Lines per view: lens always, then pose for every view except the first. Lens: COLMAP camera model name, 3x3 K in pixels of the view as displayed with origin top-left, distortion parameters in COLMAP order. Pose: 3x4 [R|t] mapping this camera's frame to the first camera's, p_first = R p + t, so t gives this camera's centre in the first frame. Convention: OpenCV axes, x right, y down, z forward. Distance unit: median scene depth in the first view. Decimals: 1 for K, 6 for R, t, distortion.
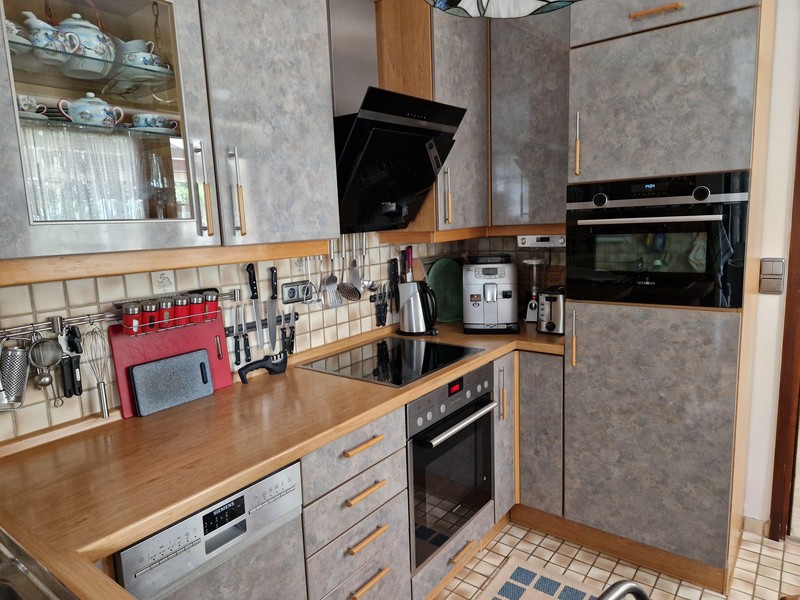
lens RADIAL K [[538.4, 0, 400.0], [0, 538.4, 300.0], [0, 0, 1]] dist [0.101320, -0.000112]
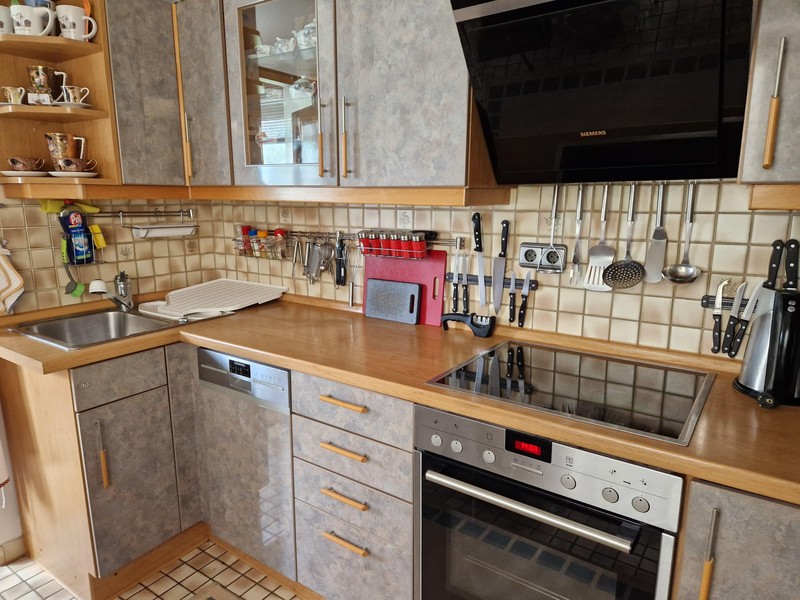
lens RADIAL K [[538.4, 0, 400.0], [0, 538.4, 300.0], [0, 0, 1]] dist [0.101320, -0.000112]
pose [[0.031073, 0.227172, -0.973359, 0.690098], [-0.157795, 0.962732, 0.219655, -0.110038], [0.986983, 0.146766, 0.065762, 0.851557]]
